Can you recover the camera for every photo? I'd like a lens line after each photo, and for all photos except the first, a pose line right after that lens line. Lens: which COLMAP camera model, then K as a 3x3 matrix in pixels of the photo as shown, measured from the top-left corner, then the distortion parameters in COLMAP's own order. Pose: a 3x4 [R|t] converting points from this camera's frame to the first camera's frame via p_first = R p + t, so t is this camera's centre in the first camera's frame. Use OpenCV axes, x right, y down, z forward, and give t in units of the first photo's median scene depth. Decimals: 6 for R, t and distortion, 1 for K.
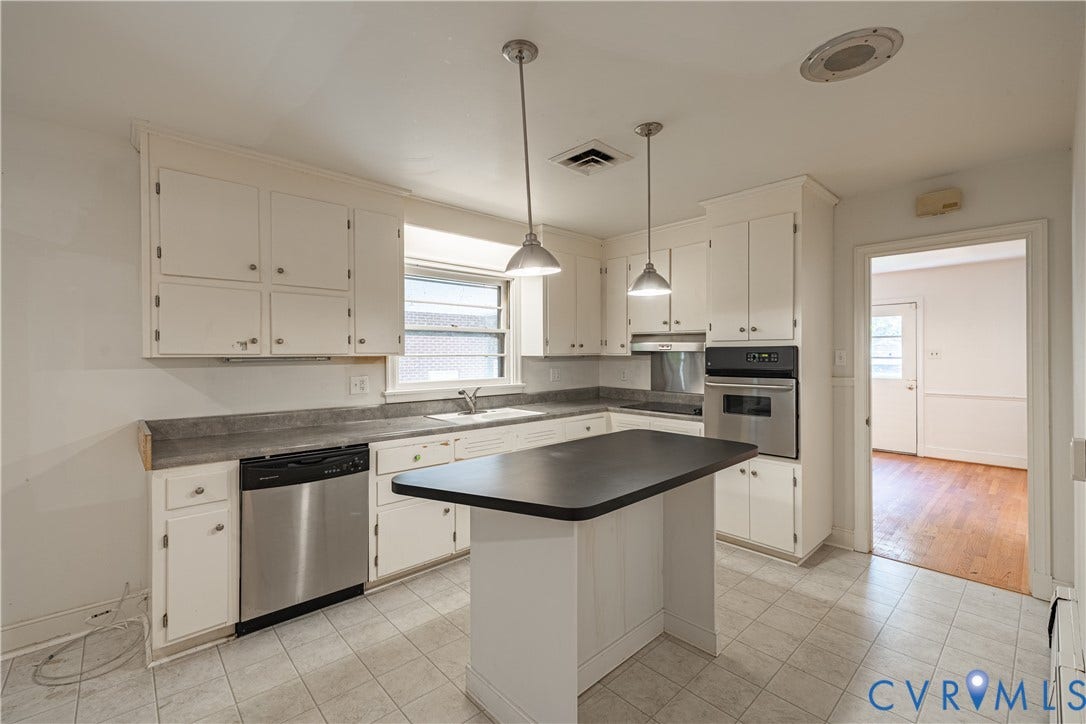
lens RADIAL K [[457.3, 0, 540.0], [0, 457.3, 357.0], [0, 0, 1]] dist [-0.000889, 0.000285]
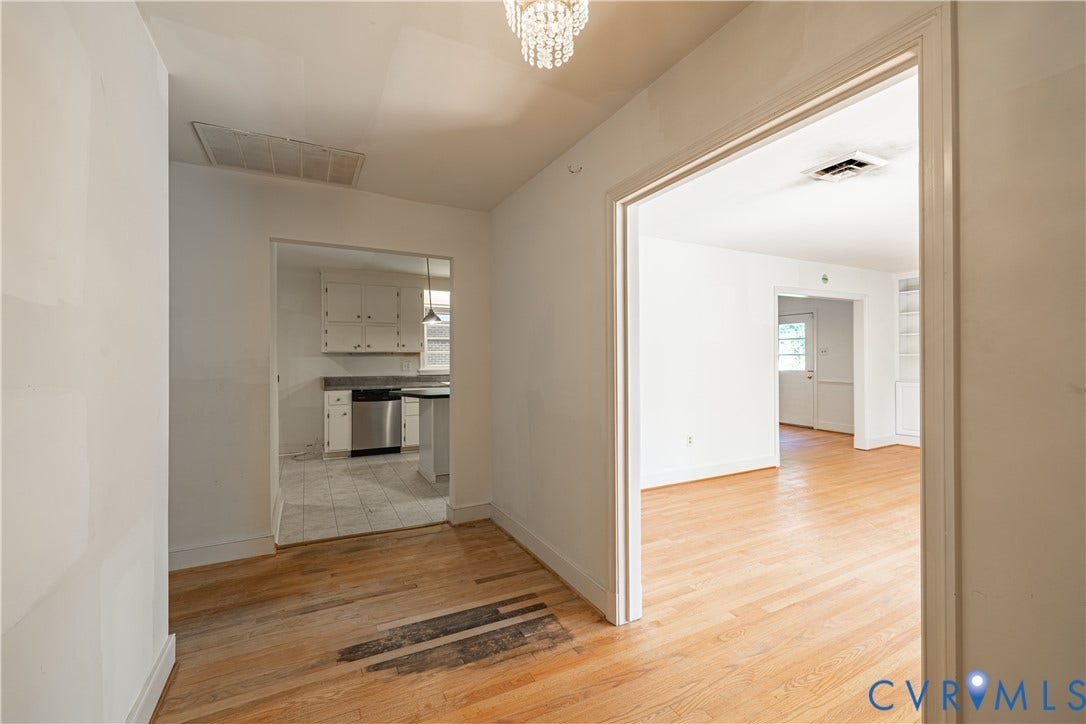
lens RADIAL K [[457.3, 0, 545.3], [0, 457.3, 358.9], [0, 0, 1]] dist [-0.000889, 0.000285]
pose [[0.966317, 0.002494, -0.257342, 0.686276], [-0.001256, 0.999987, 0.004975, 0.014679], [0.257351, -0.004484, 0.966308, -0.791039]]
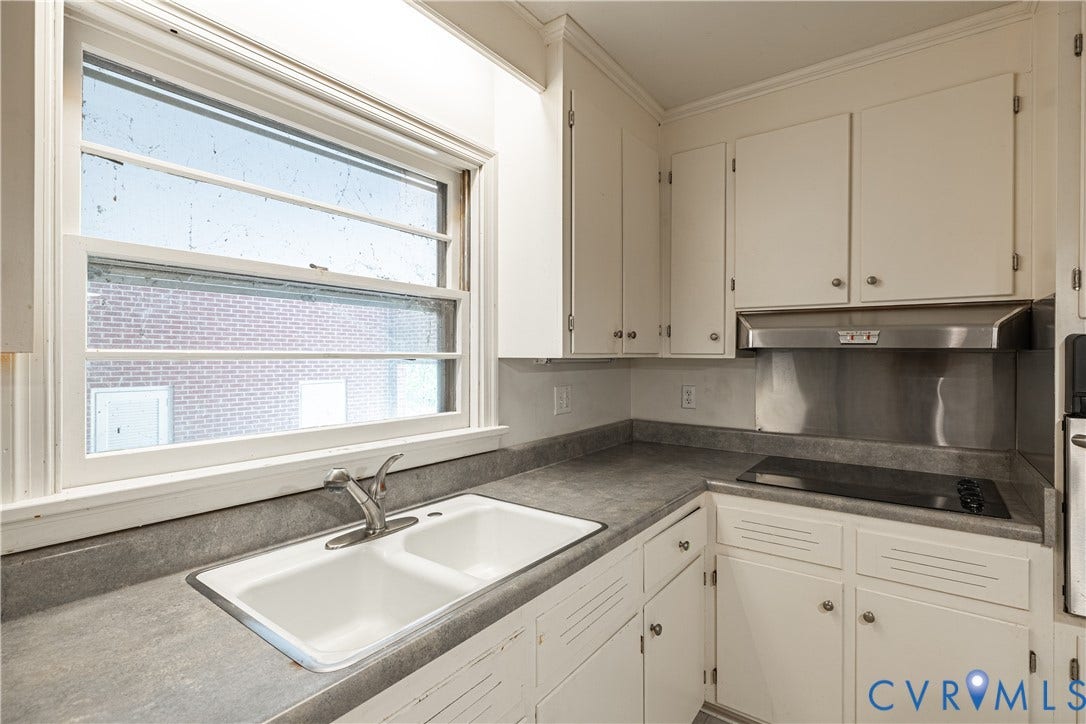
lens RADIAL K [[508.9, 0, 545.0], [0, 508.9, 356.4], [0, 0, 1]] dist [-0.004981, 0.000413]
pose [[0.981490, 0.004852, 0.191452, -0.098122], [-0.003397, 0.999963, -0.007926, -0.000315], [-0.191484, 0.007129, 0.981470, 0.625927]]
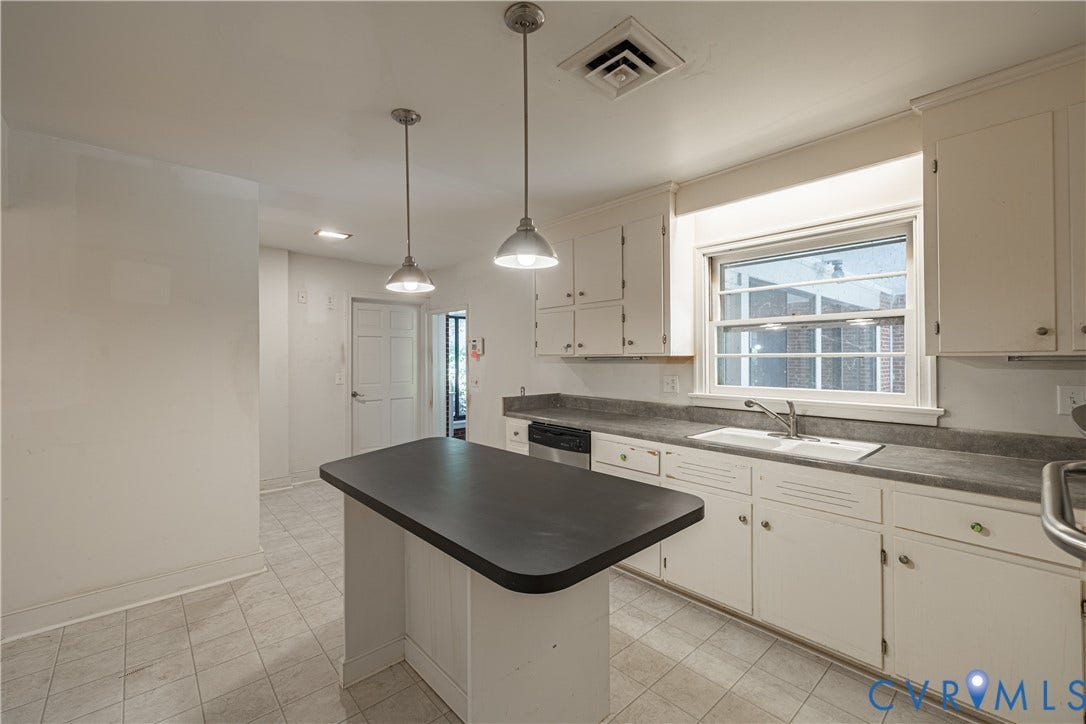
lens RADIAL K [[457.3, 0, 537.5], [0, 457.3, 352.0], [0, 0, 1]] dist [-0.000889, 0.000285]
pose [[-0.007498, -0.007039, -0.999947, 0.565478], [-0.000691, 0.999975, -0.007034, -0.003207], [0.999972, 0.000638, -0.007502, 0.619960]]
